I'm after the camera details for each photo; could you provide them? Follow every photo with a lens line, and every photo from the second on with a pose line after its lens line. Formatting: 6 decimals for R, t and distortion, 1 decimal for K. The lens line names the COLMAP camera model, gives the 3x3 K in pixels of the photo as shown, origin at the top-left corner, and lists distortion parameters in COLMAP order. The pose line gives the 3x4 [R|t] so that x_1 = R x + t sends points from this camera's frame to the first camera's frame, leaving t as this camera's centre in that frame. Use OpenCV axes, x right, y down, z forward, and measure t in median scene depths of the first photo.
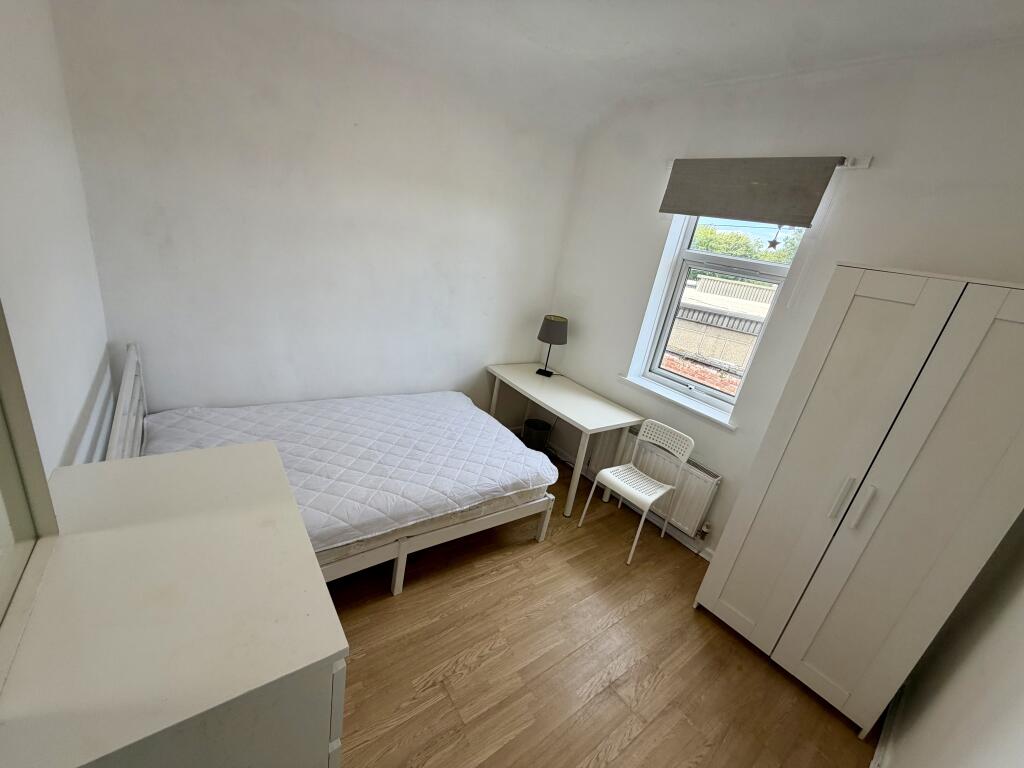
lens RADIAL K [[409.3, 0, 507.1], [0, 409.3, 384.2], [0, 0, 1]] dist [0.001564, -0.000210]
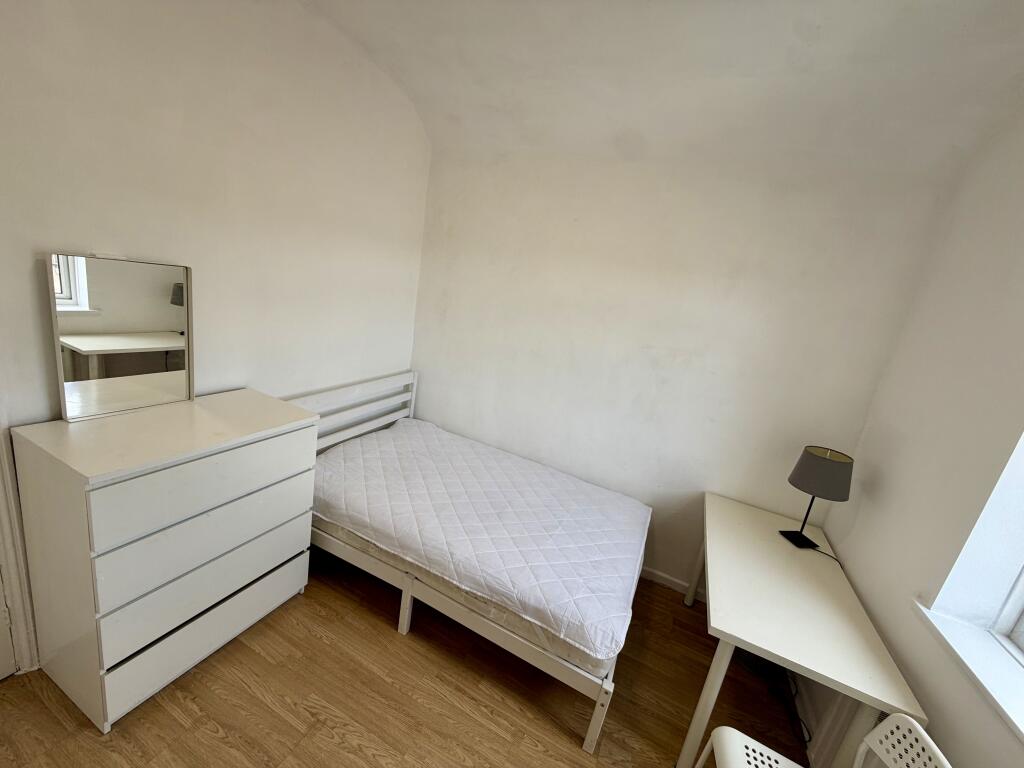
lens RADIAL K [[409.3, 0, 507.1], [0, 409.3, 384.2], [0, 0, 1]] dist [0.001564, -0.000210]
pose [[0.500267, 0.125639, -0.856707, 0.597570], [-0.368060, 0.926434, -0.079061, -0.056091], [0.783750, 0.354872, 0.509708, 0.459717]]
